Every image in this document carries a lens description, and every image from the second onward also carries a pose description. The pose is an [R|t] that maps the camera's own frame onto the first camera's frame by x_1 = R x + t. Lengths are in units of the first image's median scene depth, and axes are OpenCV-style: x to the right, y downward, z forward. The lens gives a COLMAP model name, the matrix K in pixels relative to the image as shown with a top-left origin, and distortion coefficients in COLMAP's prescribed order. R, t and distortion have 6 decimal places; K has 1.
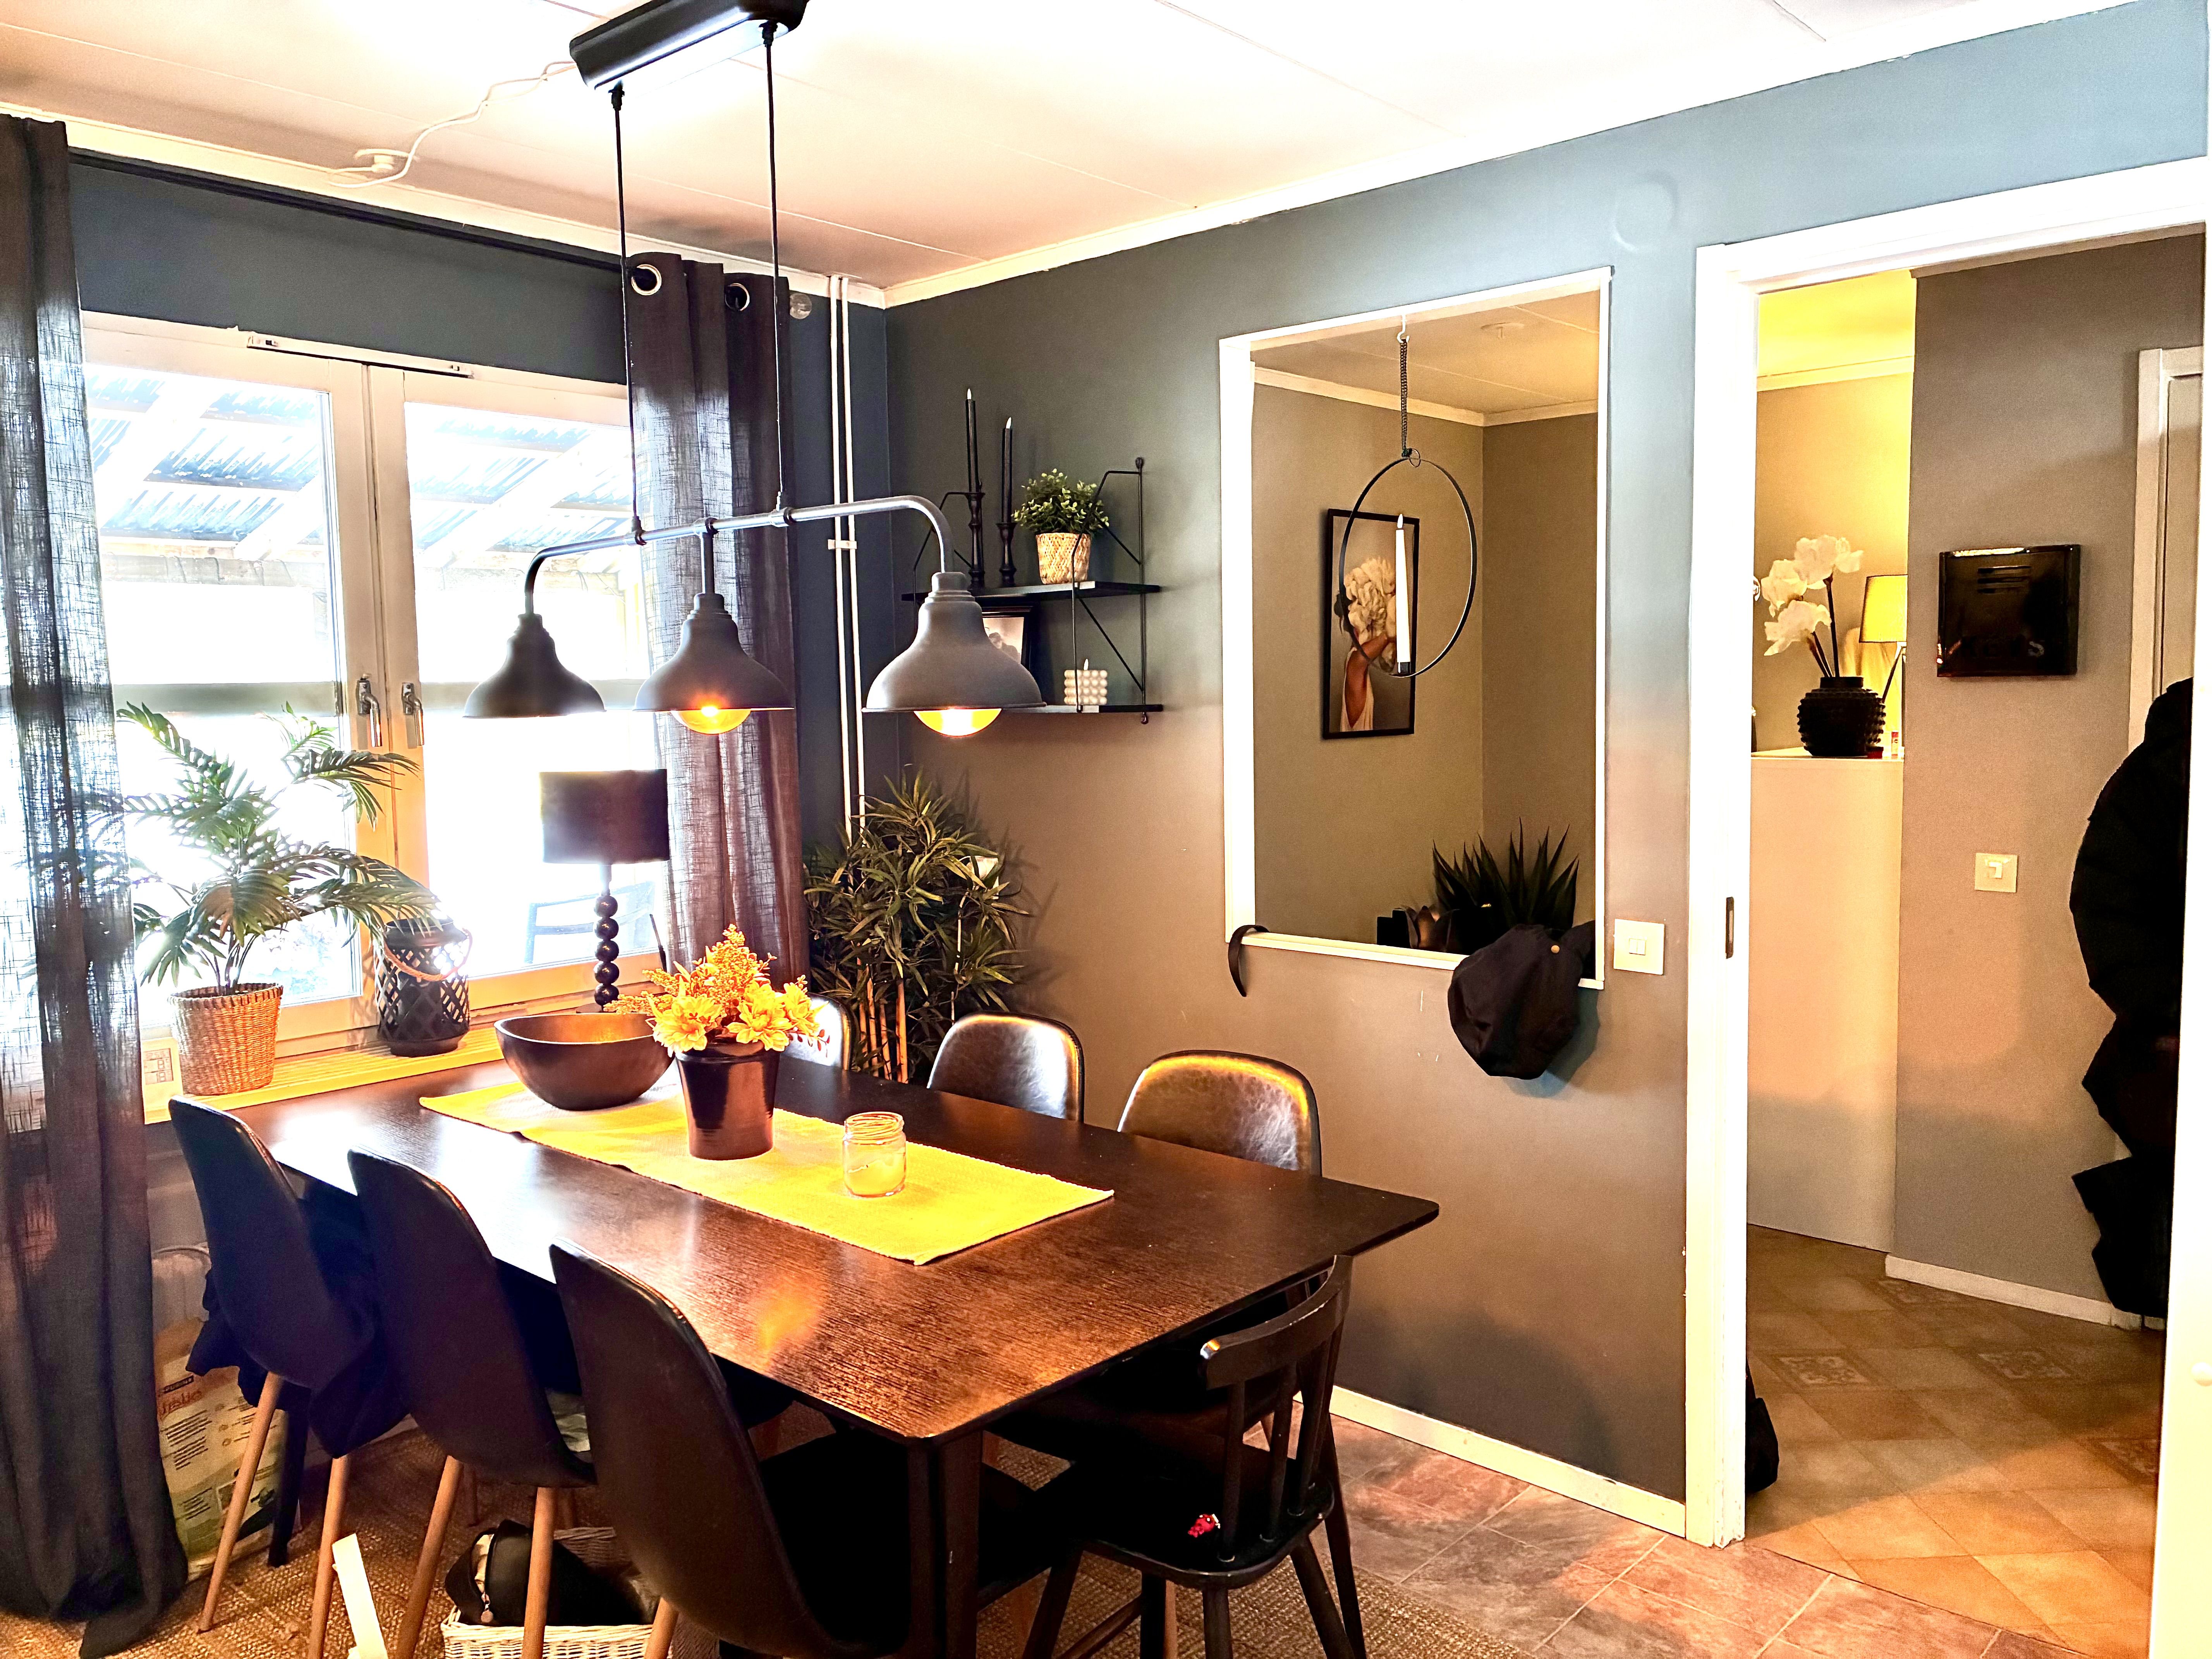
lens RADIAL K [[1679.9, 0, 1106.0], [0, 1679.9, 829.5], [0, 0, 1]] dist [-0.001400, -0.000915]
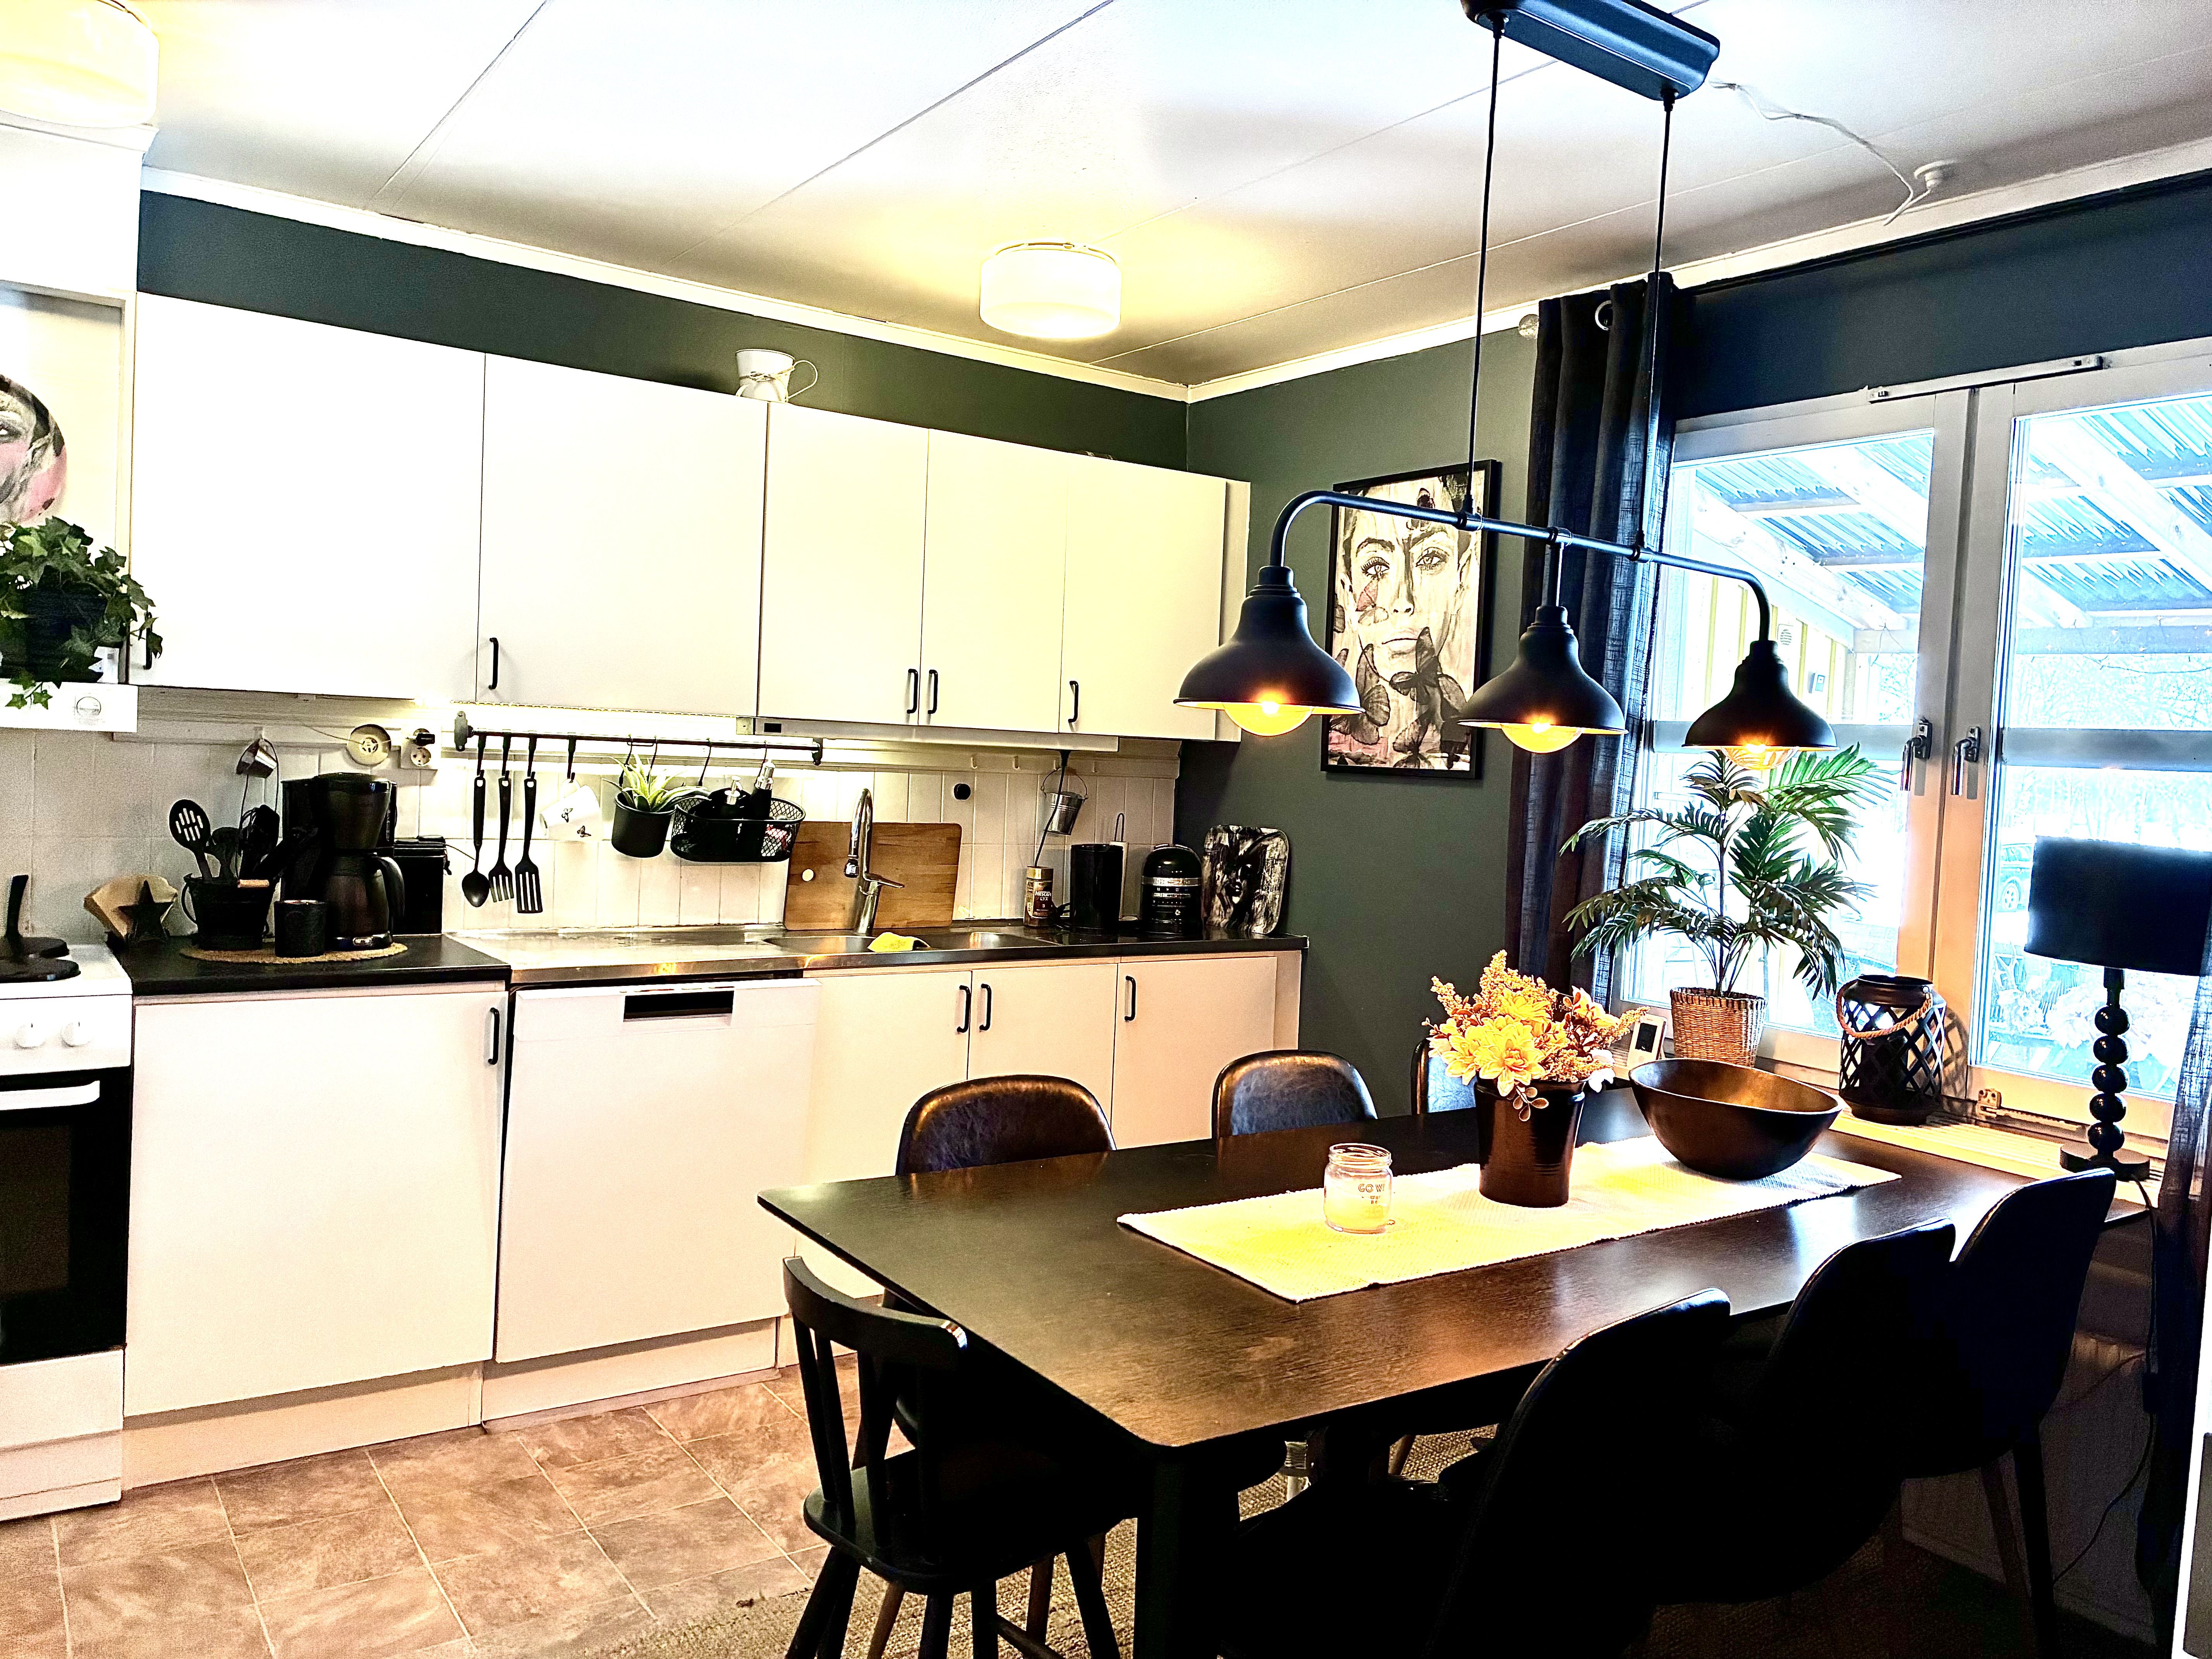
lens RADIAL K [[1679.9, 0, 1106.0], [0, 1679.9, 829.5], [0, 0, 1]] dist [-0.001400, -0.000915]
pose [[-0.226834, 0.059770, -0.972098, 0.661925], [-0.130979, 0.987176, 0.091261, -0.060554], [0.965086, 0.148026, -0.216096, 0.857672]]
